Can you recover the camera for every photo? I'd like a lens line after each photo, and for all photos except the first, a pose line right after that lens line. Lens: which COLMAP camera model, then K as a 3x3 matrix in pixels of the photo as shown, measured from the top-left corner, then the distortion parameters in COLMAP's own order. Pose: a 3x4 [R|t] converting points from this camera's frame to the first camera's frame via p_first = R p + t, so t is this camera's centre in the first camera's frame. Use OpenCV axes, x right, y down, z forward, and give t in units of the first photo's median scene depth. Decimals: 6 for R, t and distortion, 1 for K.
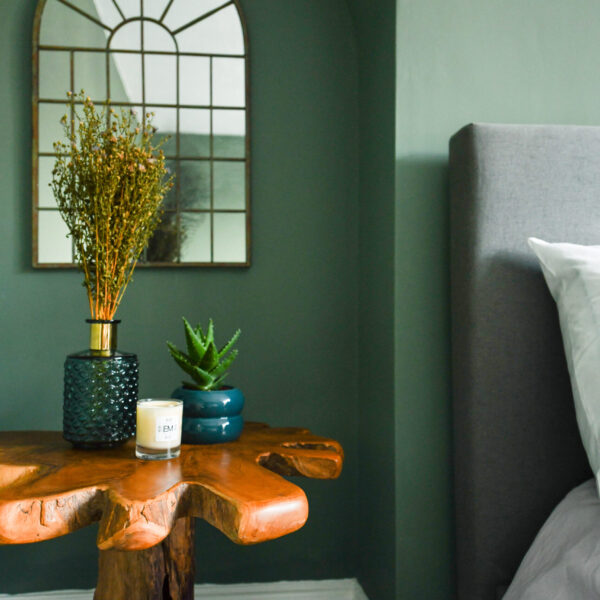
lens RADIAL K [[597.8, 0, 300.9], [0, 597.8, 321.9], [0, 0, 1]] dist [-0.002762, 0.001212]
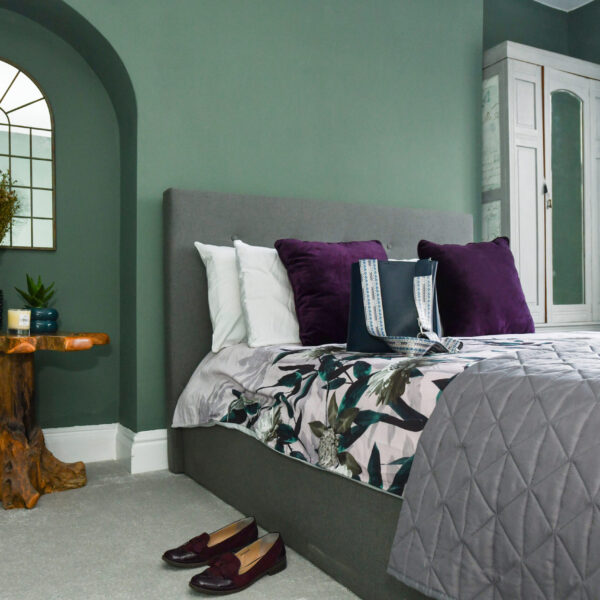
lens RADIAL K [[597.8, 0, 300.9], [0, 597.8, 321.9], [0, 0, 1]] dist [-0.002762, 0.001212]
pose [[0.935963, -0.004559, 0.352068, -0.029663], [0.004175, 0.999990, 0.001852, 0.120908], [-0.352073, -0.000263, 0.935972, -0.923242]]
